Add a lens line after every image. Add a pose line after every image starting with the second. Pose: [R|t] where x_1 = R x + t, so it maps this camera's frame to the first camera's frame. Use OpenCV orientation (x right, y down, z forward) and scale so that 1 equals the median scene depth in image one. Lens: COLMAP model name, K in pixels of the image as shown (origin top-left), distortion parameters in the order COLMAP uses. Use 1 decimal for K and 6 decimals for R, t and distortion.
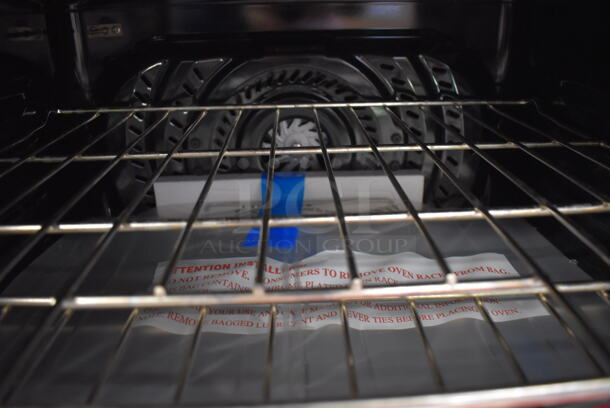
lens RADIAL K [[474.1, 0, 306.2], [0, 474.1, 198.3], [0, 0, 1]] dist [-0.091966, 0.005087]
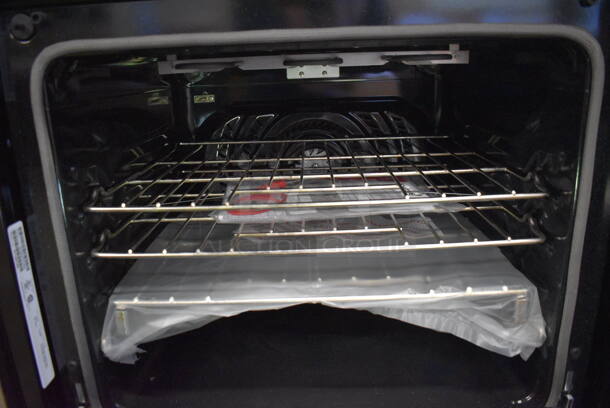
lens RADIAL K [[474.1, 0, 306.2], [0, 474.1, 198.3], [0, 0, 1]] dist [-0.091966, 0.005087]
pose [[0.997181, 0.001596, -0.075017, 0.076469], [-0.011109, 0.991897, -0.126561, 0.236739], [0.074207, 0.127037, 0.989118, -0.704866]]
